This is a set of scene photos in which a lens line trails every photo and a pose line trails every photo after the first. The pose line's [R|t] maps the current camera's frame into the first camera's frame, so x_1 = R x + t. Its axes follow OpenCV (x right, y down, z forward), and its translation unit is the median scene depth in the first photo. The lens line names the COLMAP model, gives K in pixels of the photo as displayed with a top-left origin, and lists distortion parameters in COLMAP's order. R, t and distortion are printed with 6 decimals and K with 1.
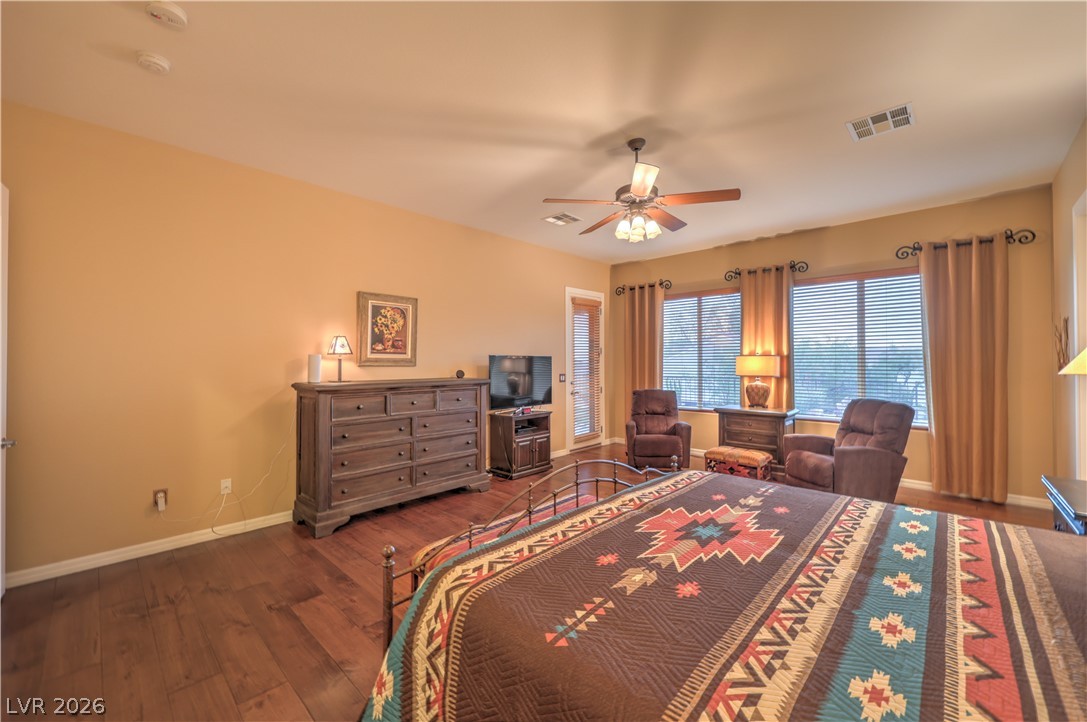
lens RADIAL K [[430.7, 0, 539.9], [0, 430.7, 350.0], [0, 0, 1]] dist [-0.042888, 0.007313]
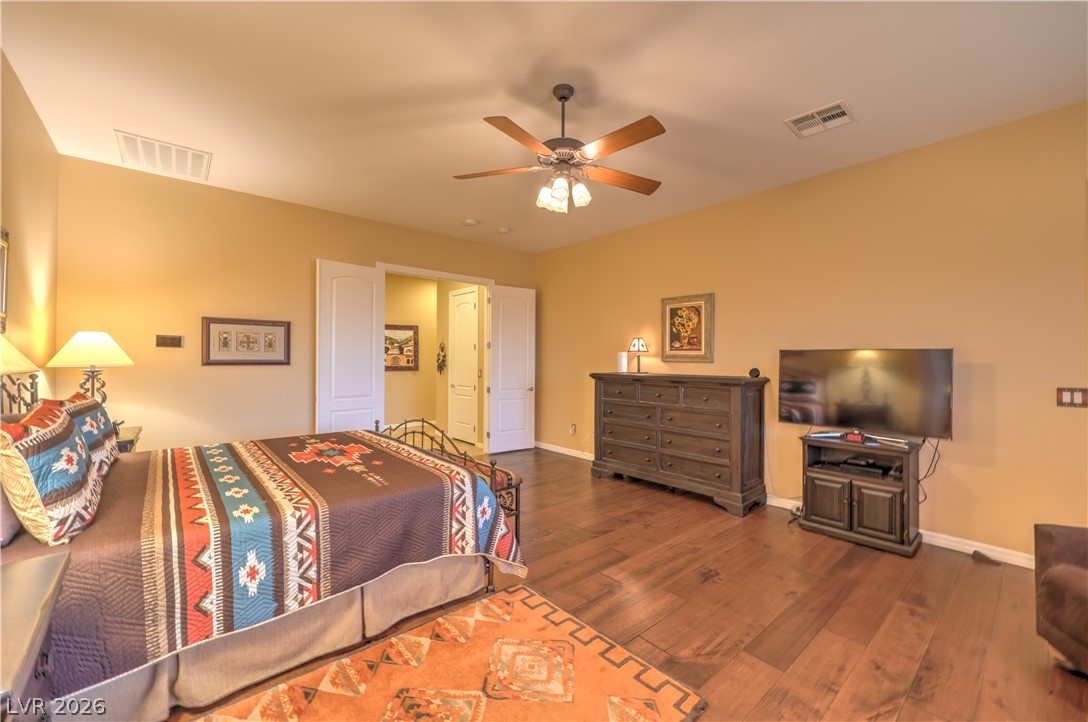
lens RADIAL K [[437.7, 0, 543.0], [0, 437.7, 355.5], [0, 0, 1]] dist [-0.001079, -0.000095]
pose [[-0.093651, -0.007298, -0.995578, 0.783772], [0.020741, 0.999742, -0.009279, 0.024448], [0.995389, -0.021518, -0.093475, 0.751491]]
